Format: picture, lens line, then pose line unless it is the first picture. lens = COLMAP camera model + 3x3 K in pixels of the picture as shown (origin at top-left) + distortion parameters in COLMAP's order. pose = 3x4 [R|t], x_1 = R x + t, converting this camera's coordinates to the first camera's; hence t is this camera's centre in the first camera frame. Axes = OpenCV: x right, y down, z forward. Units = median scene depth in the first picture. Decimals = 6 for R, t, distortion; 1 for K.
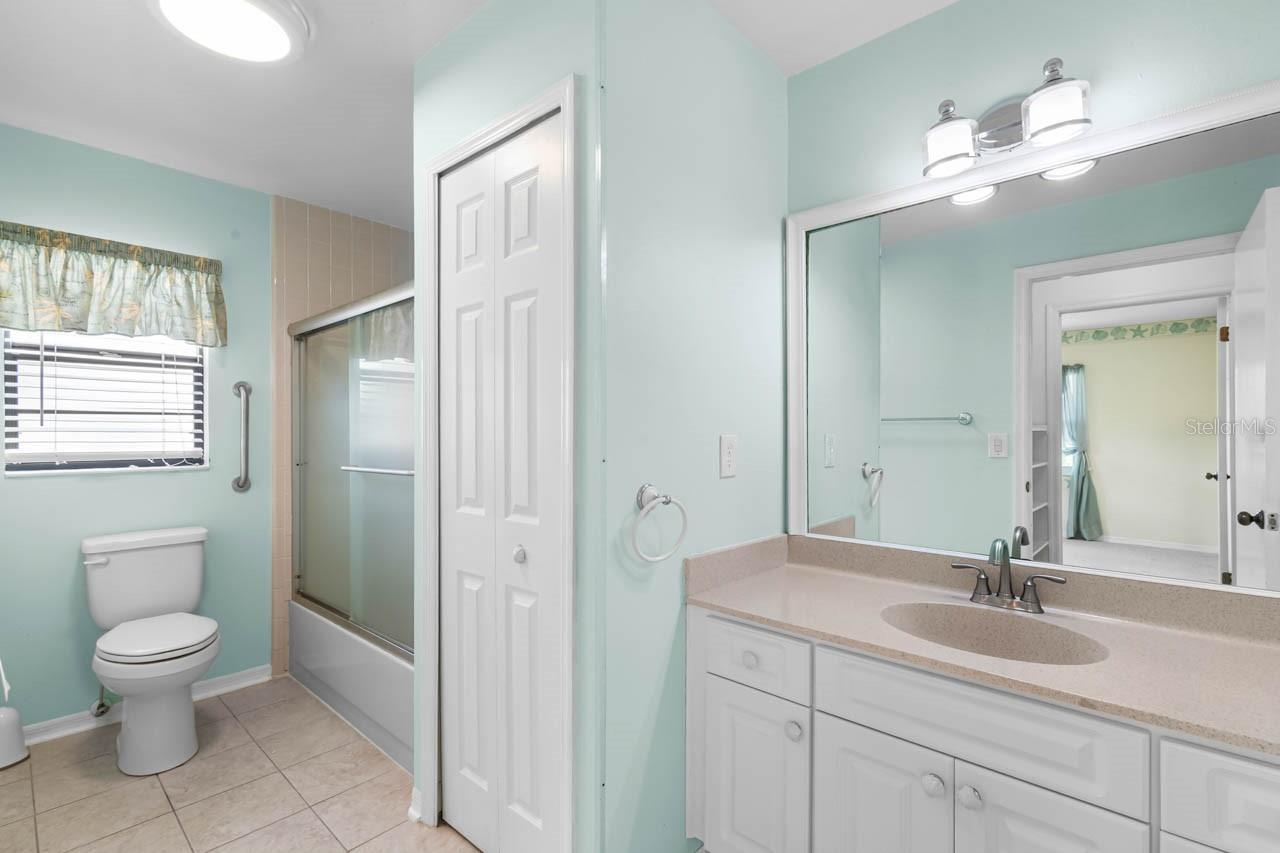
lens RADIAL K [[578.2, 0, 631.1], [0, 578.2, 426.5], [0, 0, 1]] dist [0.000483, 0.000243]
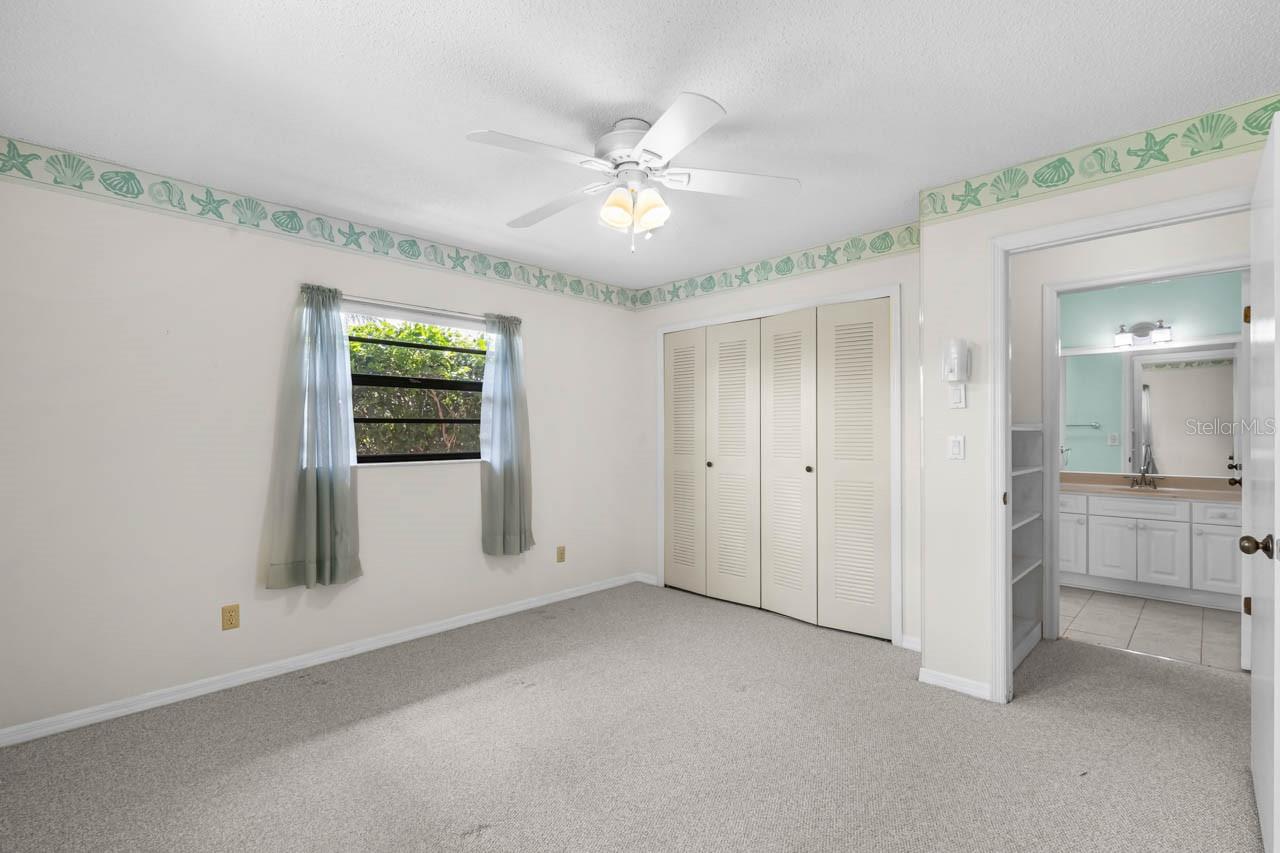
lens RADIAL K [[578.2, 0, 631.1], [0, 578.2, 426.5], [0, 0, 1]] dist [0.000483, 0.000243]
pose [[0.999000, -0.002285, -0.044647, -1.868790], [0.002271, 0.999997, -0.000382, -0.028759], [0.044647, 0.000280, 0.999003, -2.123906]]
